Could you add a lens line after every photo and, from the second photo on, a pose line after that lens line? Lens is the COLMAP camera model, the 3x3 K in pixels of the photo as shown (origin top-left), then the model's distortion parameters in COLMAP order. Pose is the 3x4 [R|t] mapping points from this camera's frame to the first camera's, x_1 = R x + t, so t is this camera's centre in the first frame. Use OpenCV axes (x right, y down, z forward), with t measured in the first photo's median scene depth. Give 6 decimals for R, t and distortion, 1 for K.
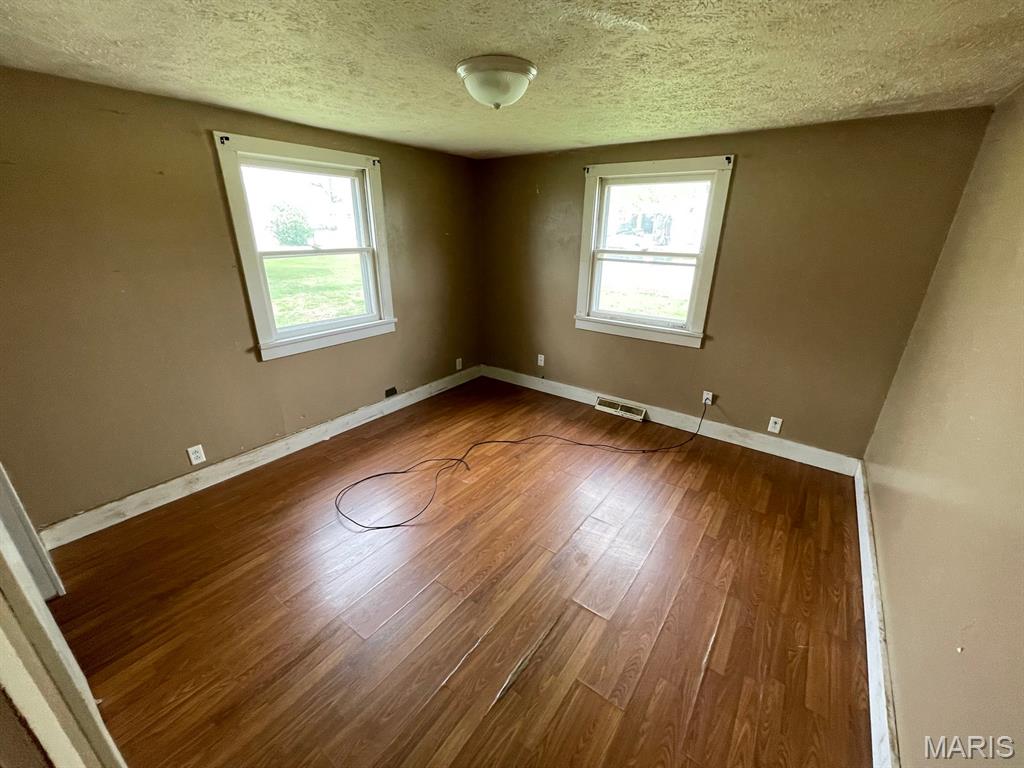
lens RADIAL K [[413.4, 0, 510.4], [0, 413.4, 388.3], [0, 0, 1]] dist [0.000883, -0.000148]
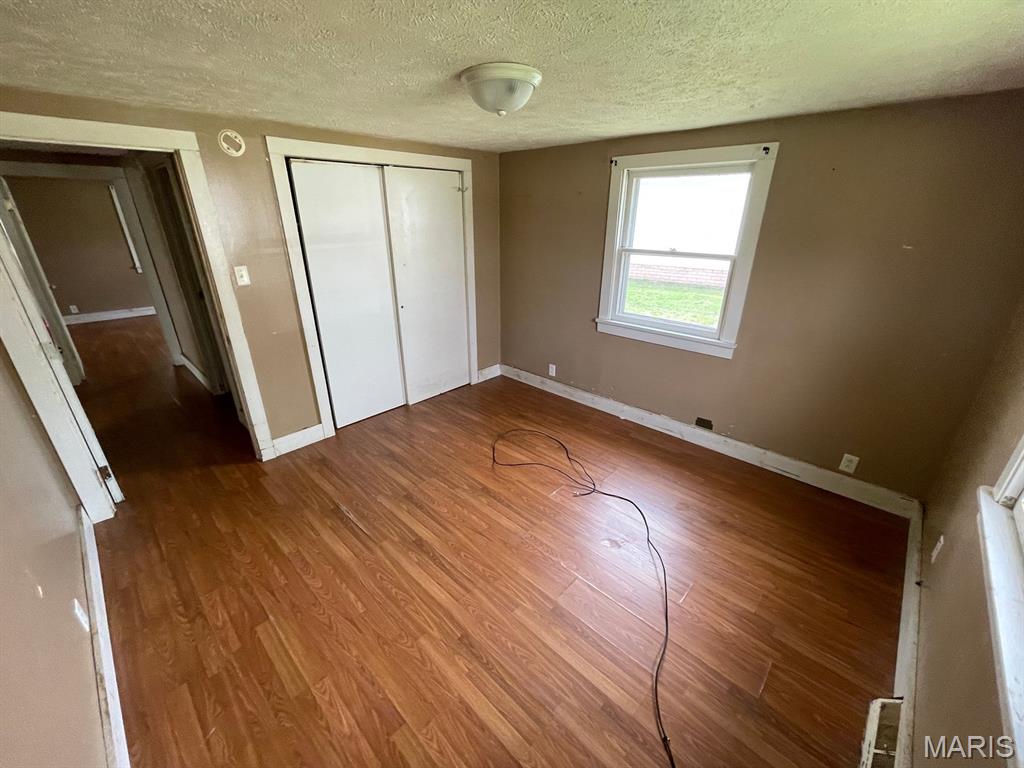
lens RADIAL K [[413.4, 0, 510.4], [0, 413.4, 388.3], [0, 0, 1]] dist [0.000883, -0.000148]
pose [[-0.123524, 0.377136, -0.917884, 0.541128], [-0.366073, 0.842412, 0.395390, -0.253939], [0.922352, 0.384852, 0.034001, 0.598606]]
